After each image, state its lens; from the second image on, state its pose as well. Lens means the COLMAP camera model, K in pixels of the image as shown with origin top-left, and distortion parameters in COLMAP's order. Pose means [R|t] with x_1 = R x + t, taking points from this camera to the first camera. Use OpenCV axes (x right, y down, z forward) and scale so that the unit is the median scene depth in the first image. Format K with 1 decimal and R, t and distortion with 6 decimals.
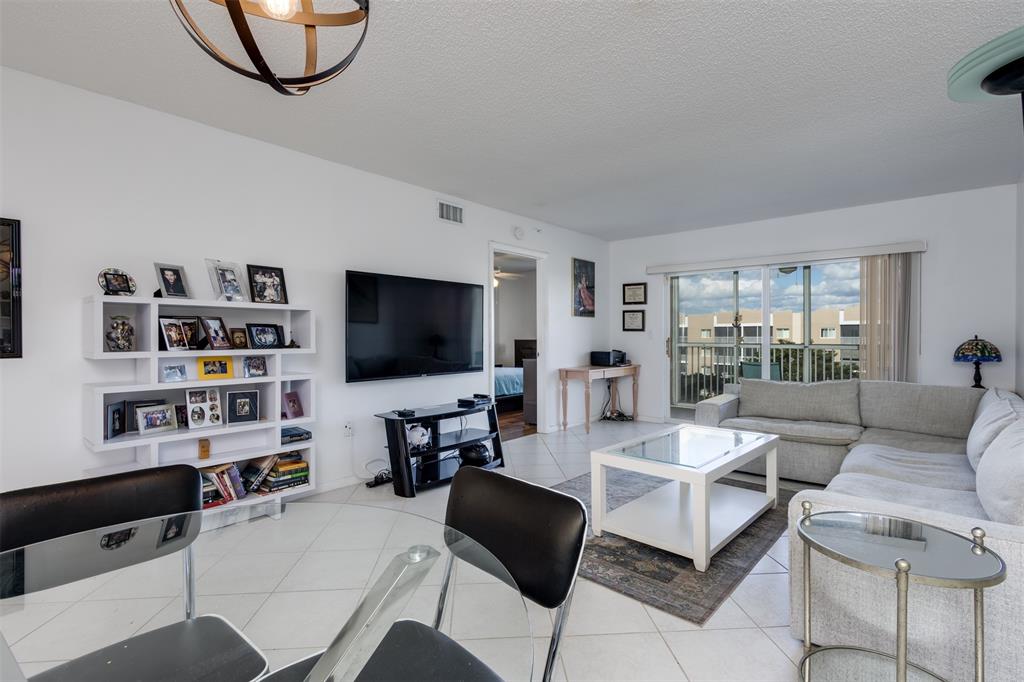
lens RADIAL K [[482.5, 0, 514.4], [0, 482.5, 339.5], [0, 0, 1]] dist [0.000248, -0.000716]
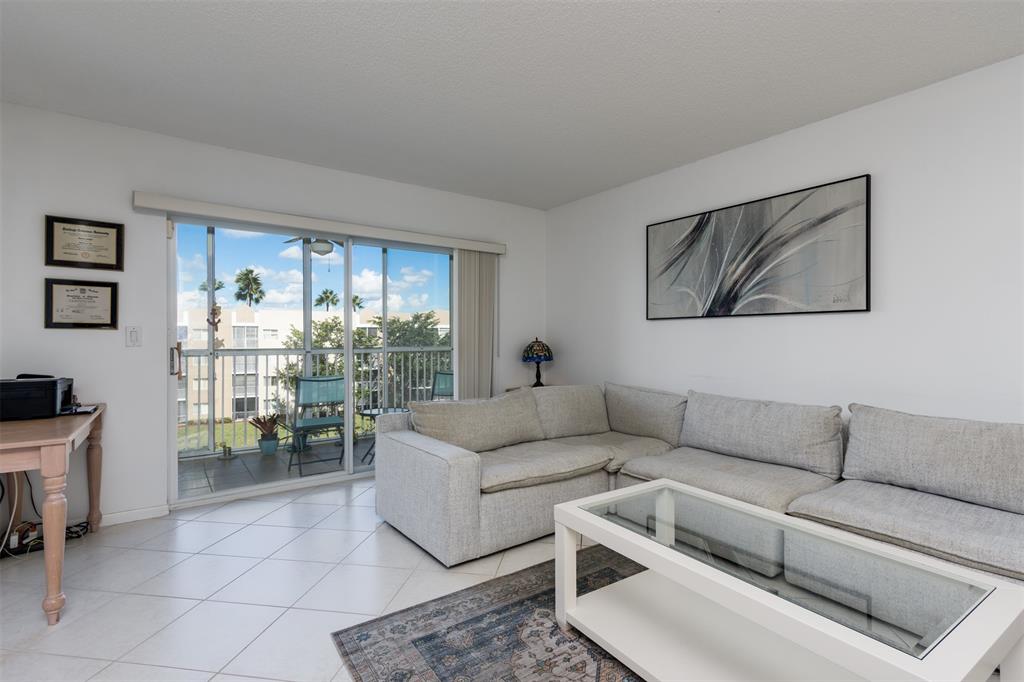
lens RADIAL K [[488.1, 0, 517.3], [0, 488.1, 335.4], [0, 0, 1]] dist [0.002516, -0.000003]
pose [[0.225025, 0.003910, 0.974345, -0.111831], [0.008738, 0.999944, -0.006030, -0.005054], [-0.974314, 0.009870, 0.224978, 0.573960]]
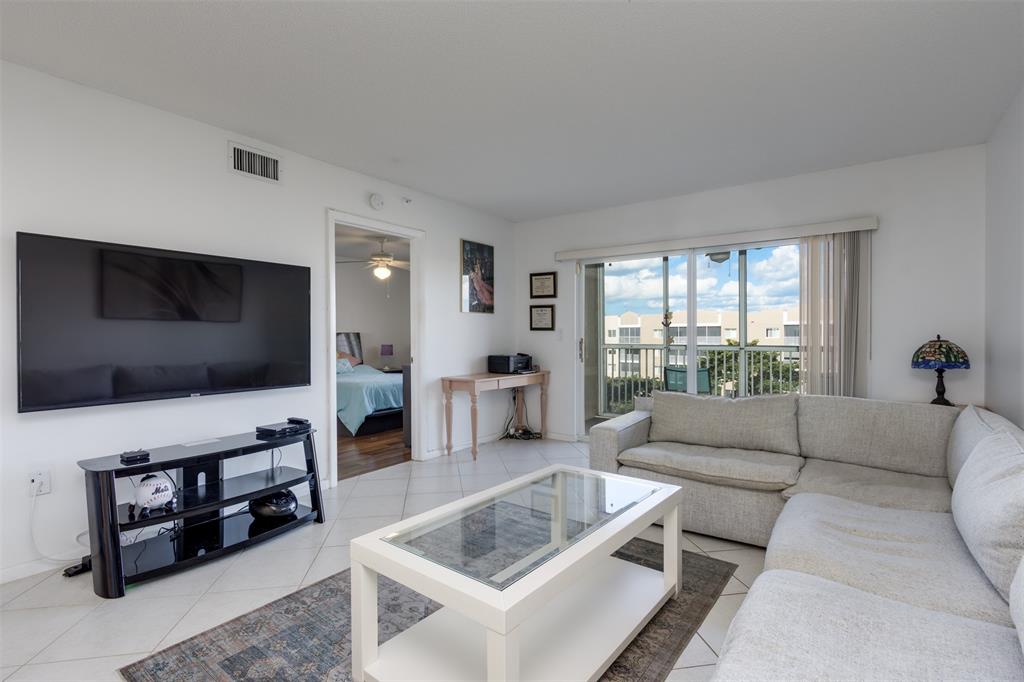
lens RADIAL K [[484.9, 0, 516.4], [0, 484.9, 339.8], [0, 0, 1]] dist [0.006075, 0.000290]
pose [[0.995975, -0.002137, 0.089601, 0.143858], [0.002114, 0.999998, 0.000352, -0.002004], [-0.089601, -0.000162, 0.995978, 0.195064]]
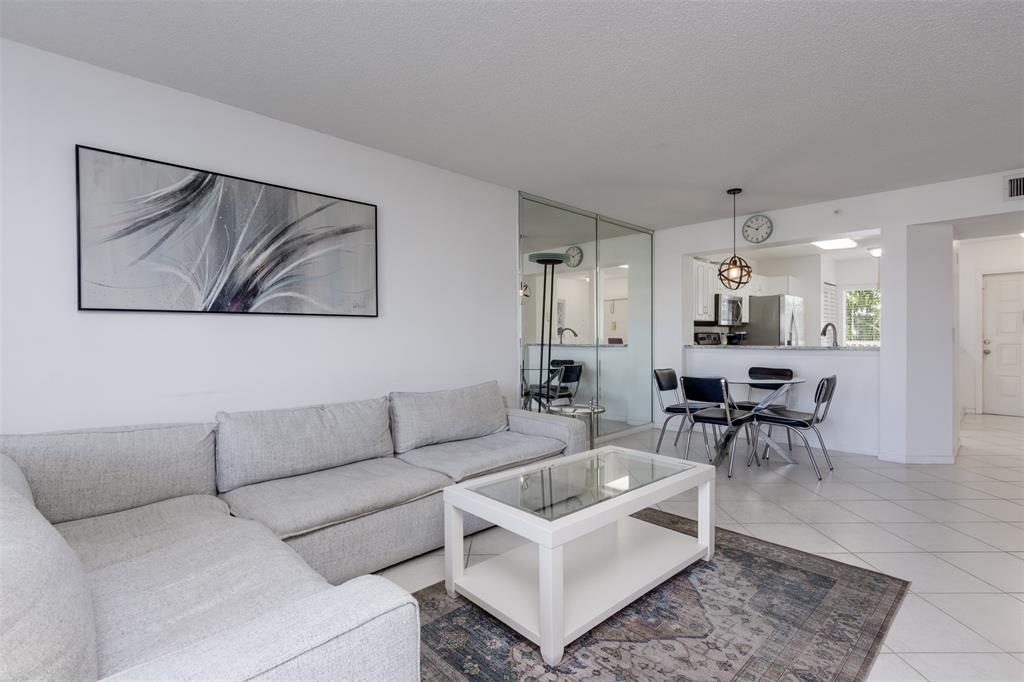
lens RADIAL K [[482.5, 0, 514.4], [0, 482.5, 339.5], [0, 0, 1]] dist [0.000248, -0.000716]
pose [[-0.997064, 0.007084, 0.076240, 0.218462], [0.008217, 0.999860, 0.014559, -0.008702], [-0.076126, 0.015143, -0.996983, 0.908537]]
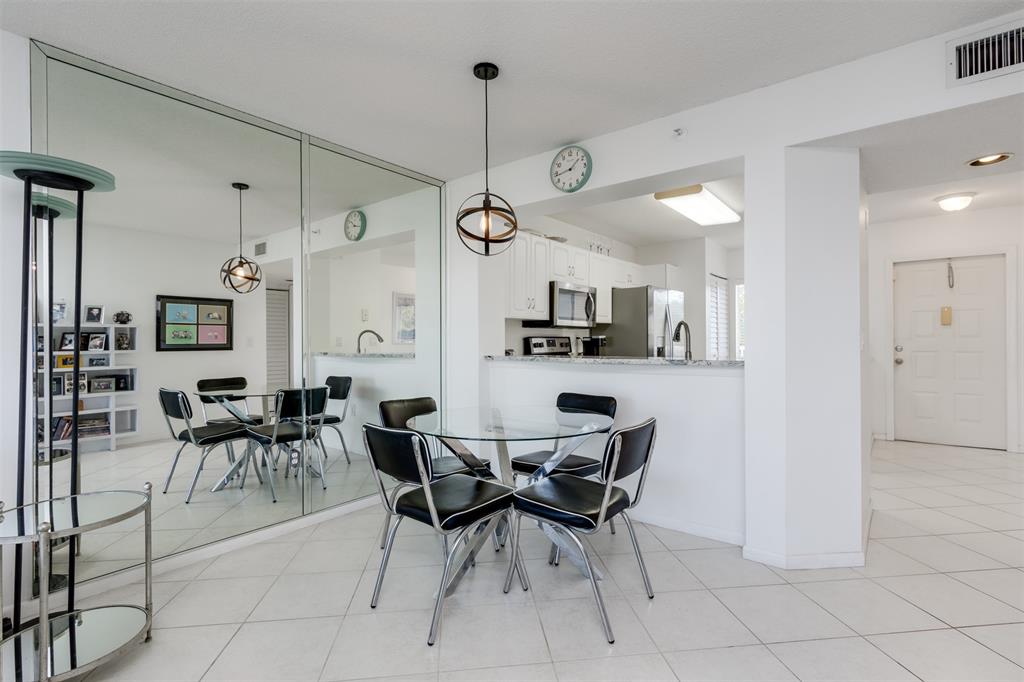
lens RADIAL K [[482.5, 0, 514.4], [0, 482.5, 339.5], [0, 0, 1]] dist [0.000248, -0.000716]
pose [[-0.999088, 0.007709, -0.041994, -0.072108], [0.007416, 0.999947, 0.007144, -0.005605], [0.042046, 0.006826, -0.999092, 0.533006]]
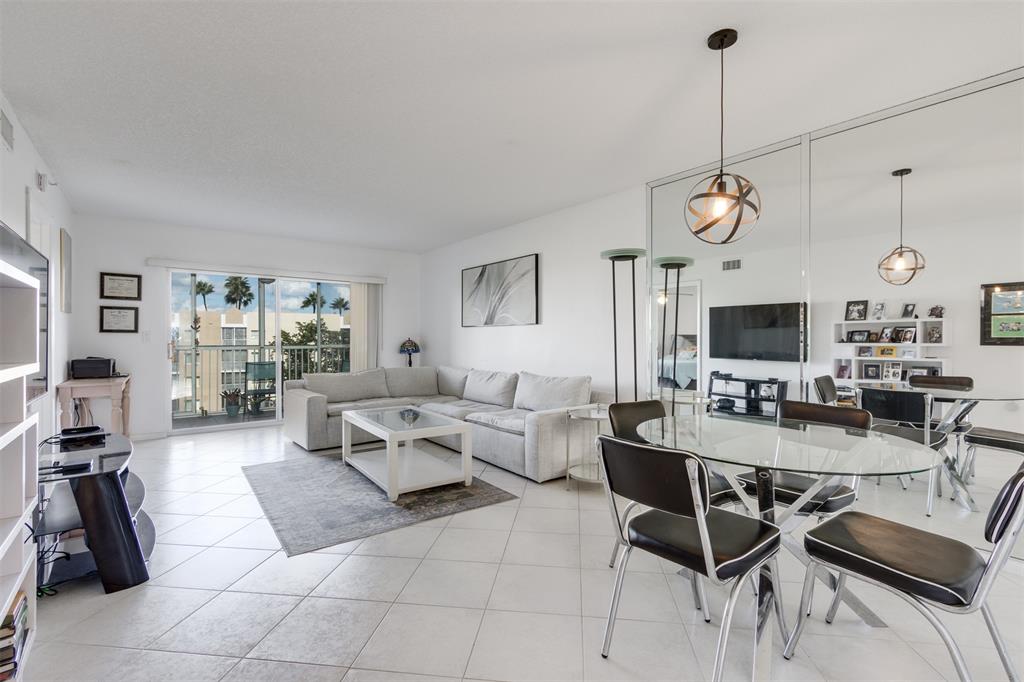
lens RADIAL K [[466.4, 0, 517.2], [0, 466.4, 333.8], [0, 0, 1]] dist [-0.000340, -0.000206]
pose [[0.192194, 0.007936, 0.981325, -0.439913], [0.009654, 0.999904, -0.009977, -0.001025], [-0.981309, 0.011391, 0.192099, 0.218336]]
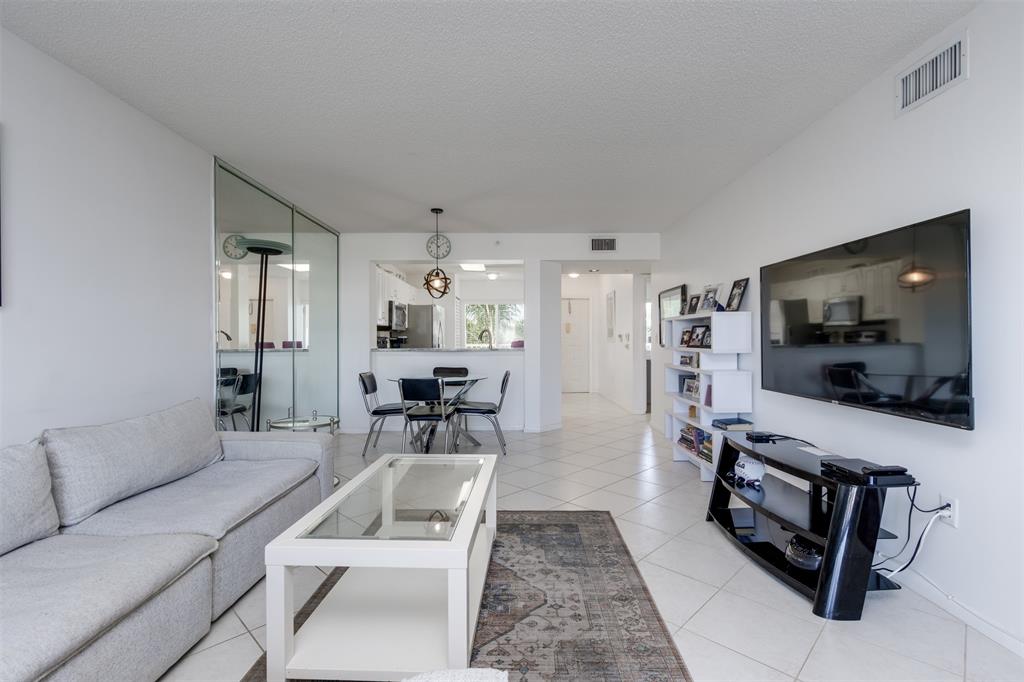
lens RADIAL K [[465.4, 0, 513.1], [0, 465.4, 339.6], [0, 0, 1]] dist [0.003355, -0.000378]
pose [[-0.754837, 0.005411, -0.655890, 0.366113], [-0.000644, 0.999959, 0.008991, -0.008015], [0.655912, 0.007210, -0.754803, 0.832590]]
